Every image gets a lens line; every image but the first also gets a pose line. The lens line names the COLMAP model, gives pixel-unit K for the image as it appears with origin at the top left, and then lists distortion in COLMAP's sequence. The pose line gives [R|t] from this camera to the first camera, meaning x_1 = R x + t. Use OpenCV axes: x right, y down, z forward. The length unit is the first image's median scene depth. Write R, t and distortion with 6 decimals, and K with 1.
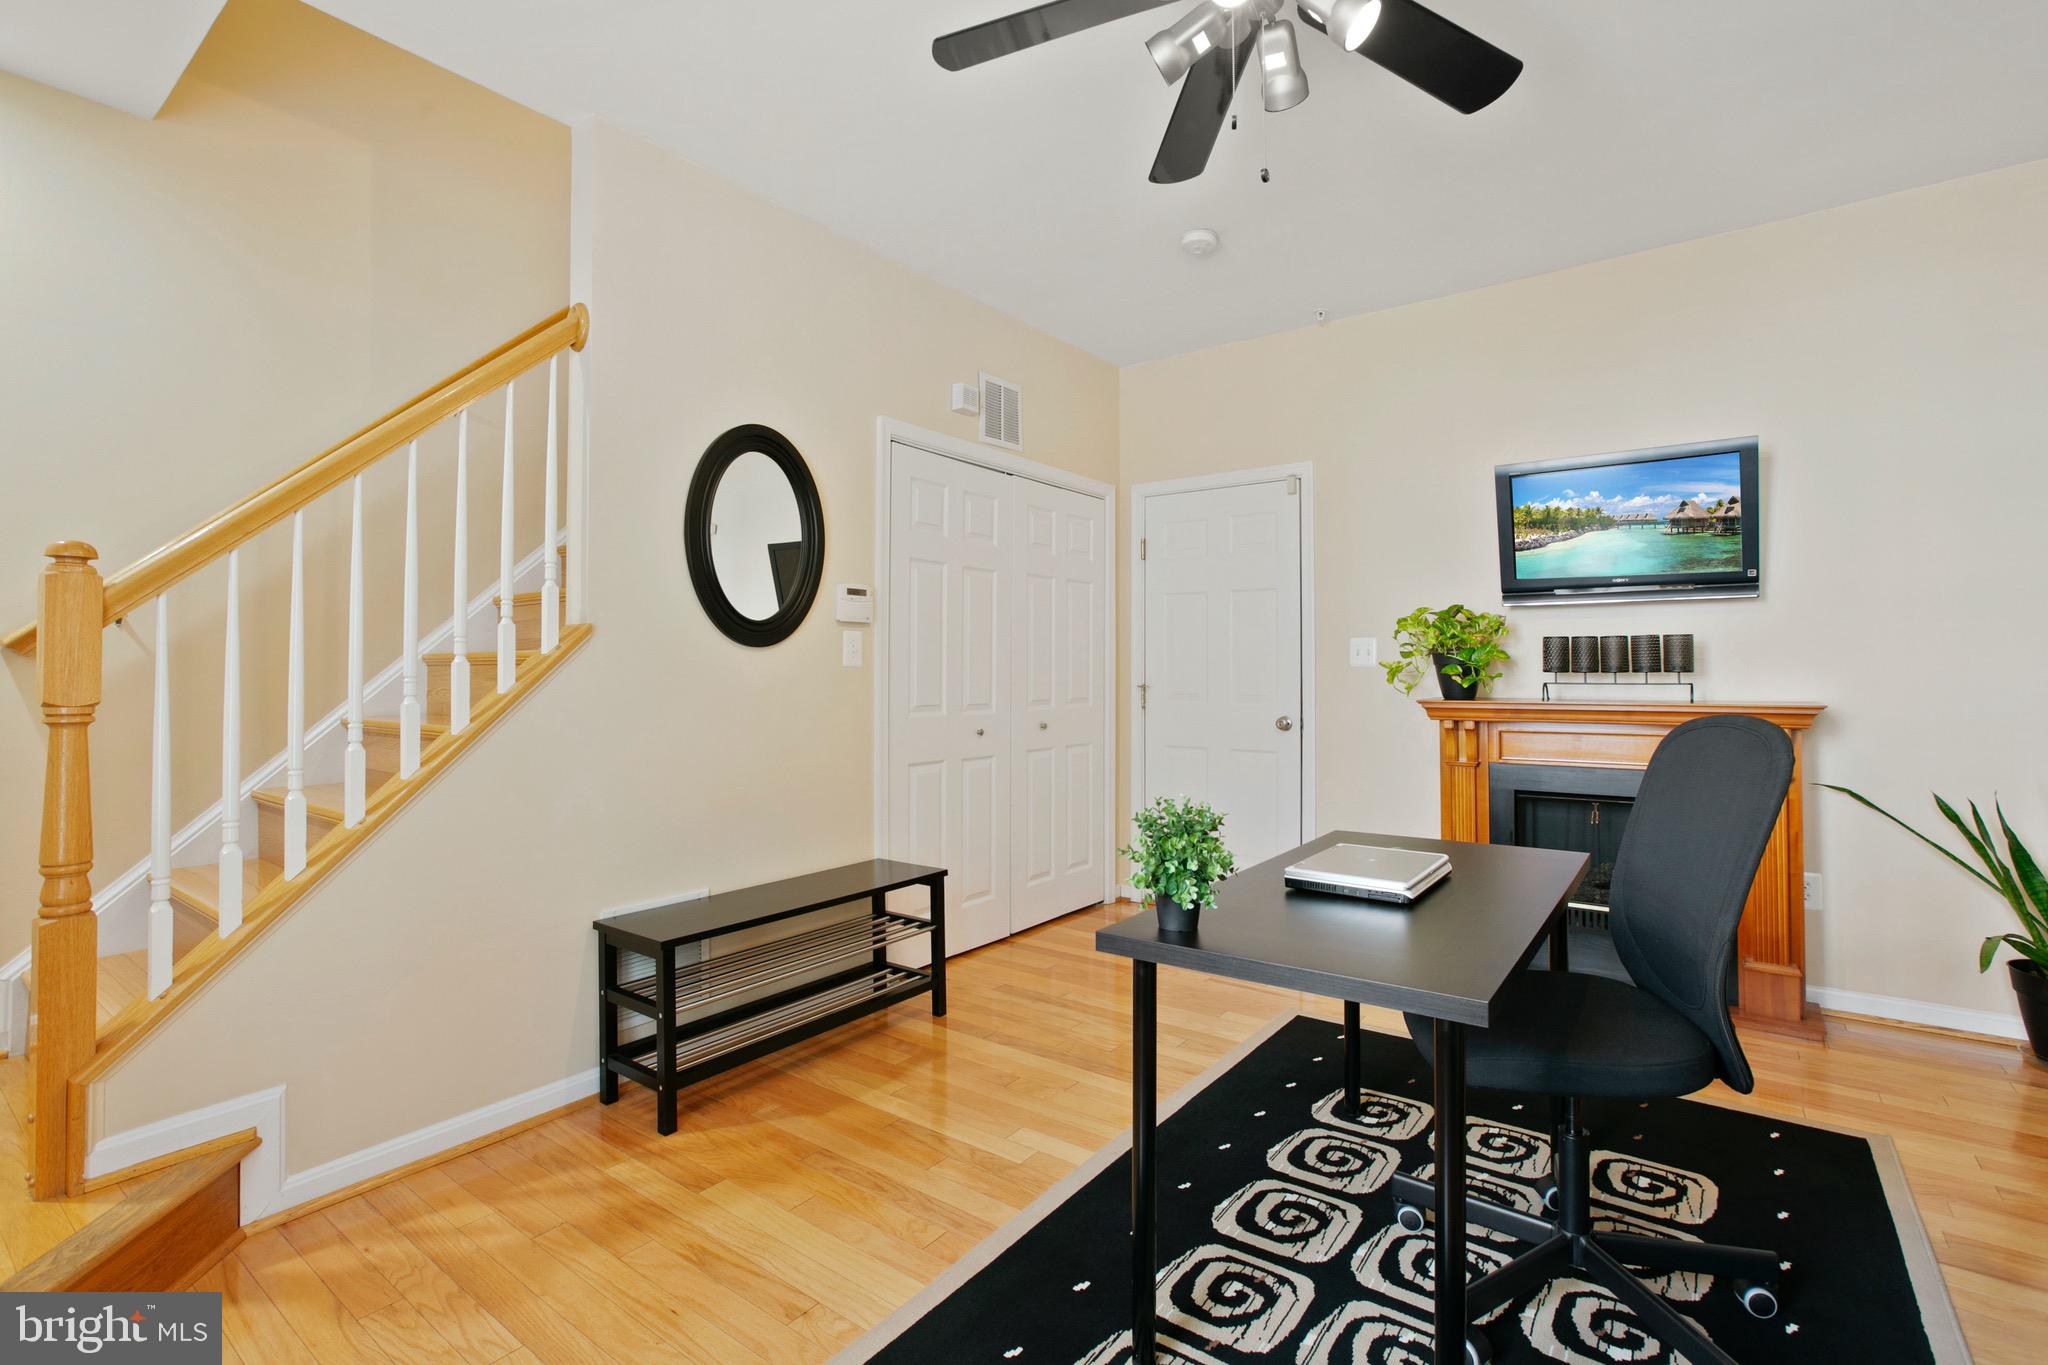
lens RADIAL K [[934.7, 0, 1036.3], [0, 934.7, 677.8], [0, 0, 1]] dist [-0.049649, 0.029810]
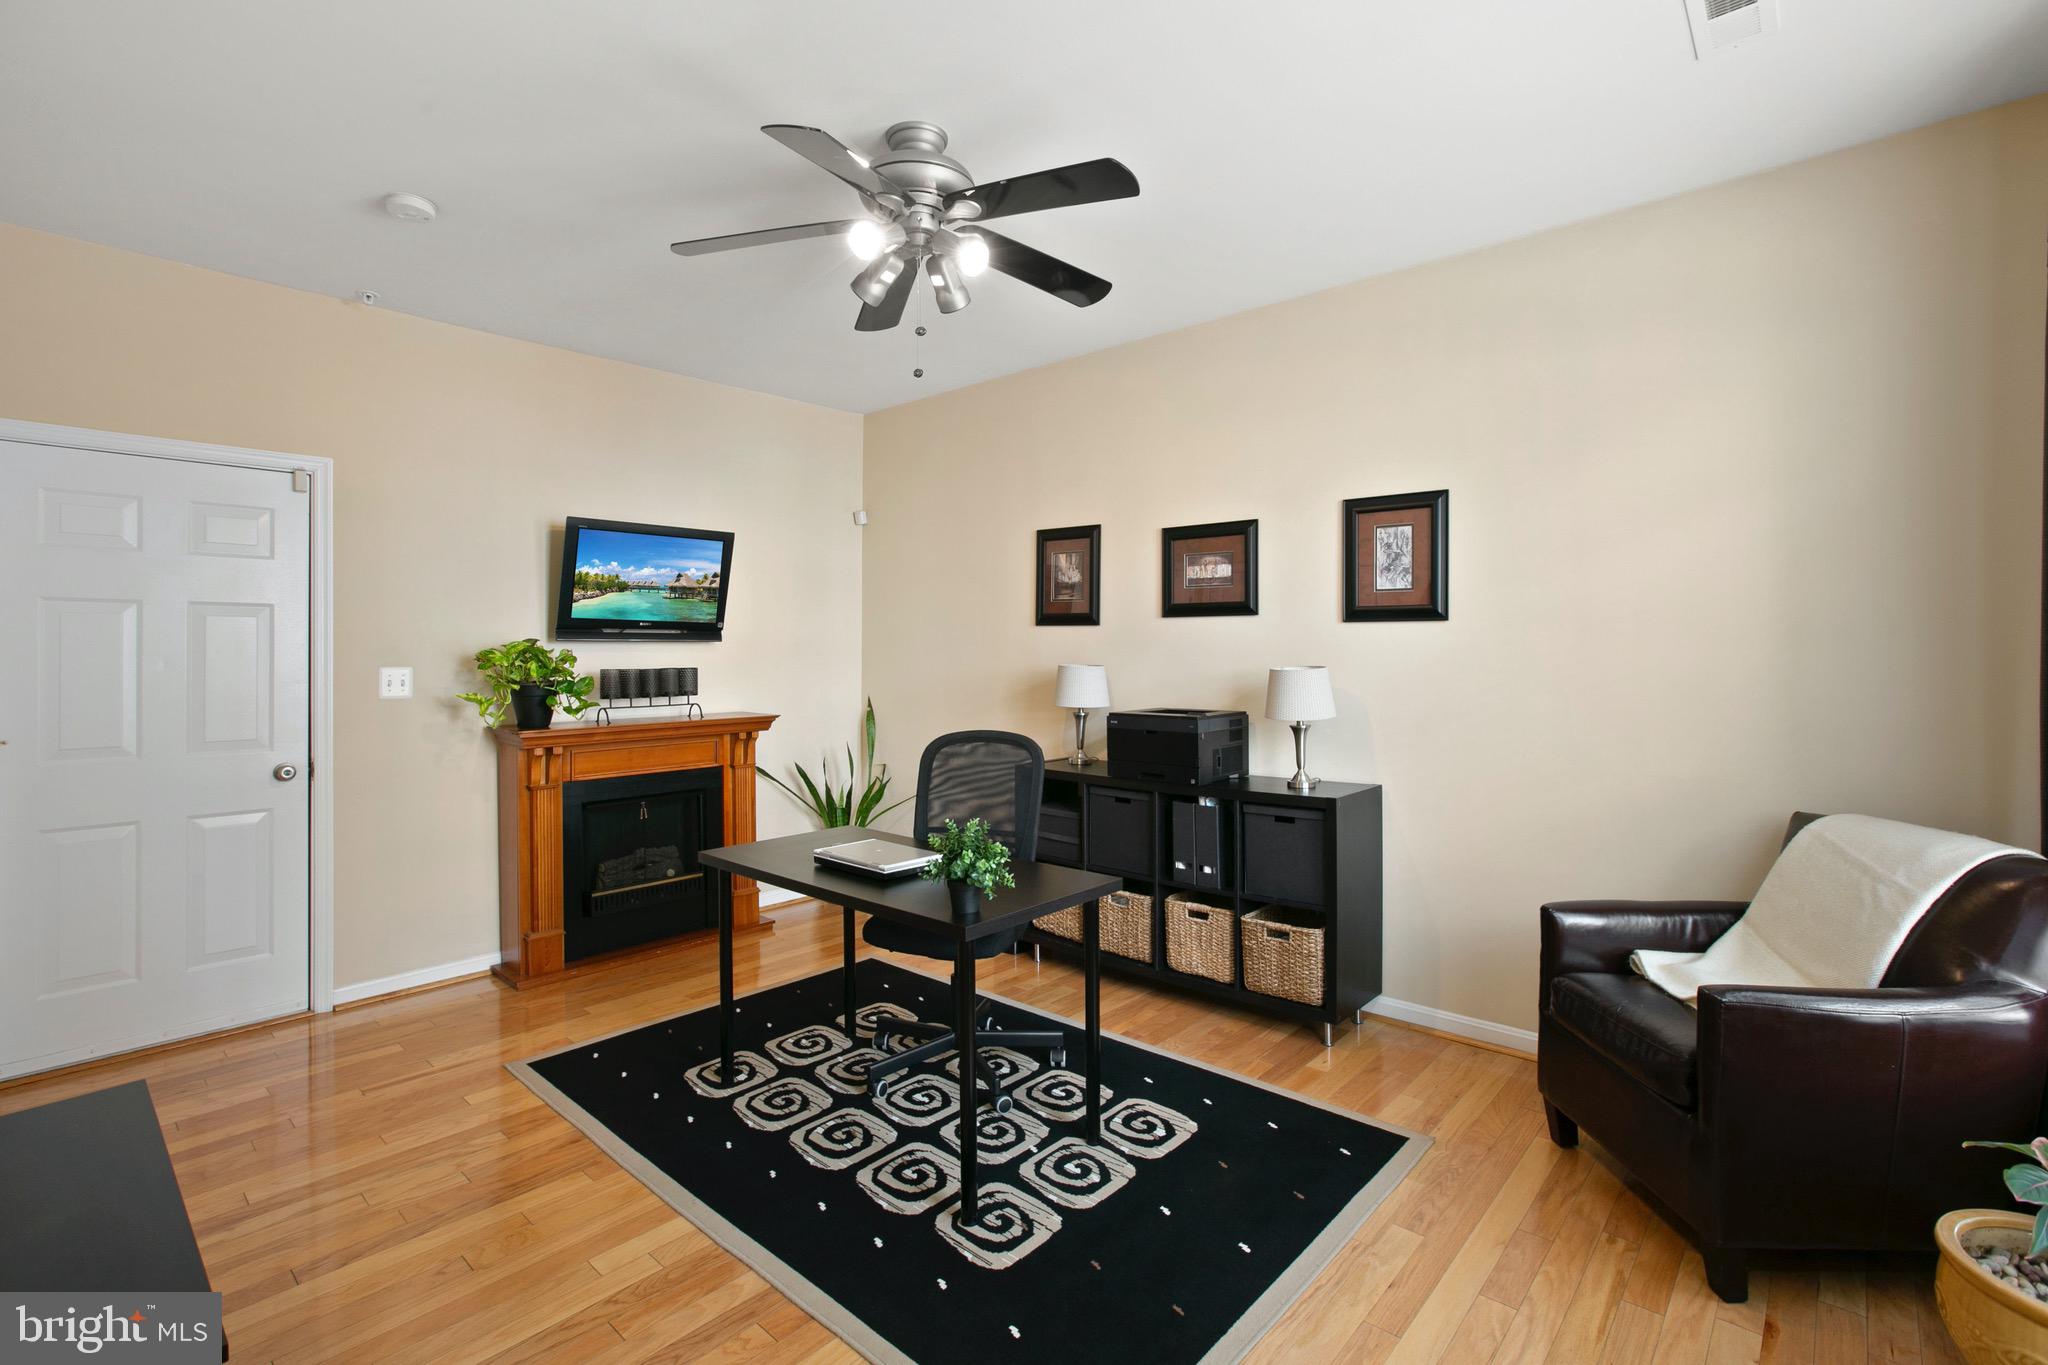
lens RADIAL K [[933.1, 0, 1014.9], [0, 933.1, 651.7], [0, 0, 1]] dist [-0.026525, 0.001202]
pose [[0.101210, -0.001704, 0.994864, -0.652042], [0.010655, 0.999943, 0.000629, -0.070418], [-0.994808, 0.010536, 0.101222, 0.387413]]
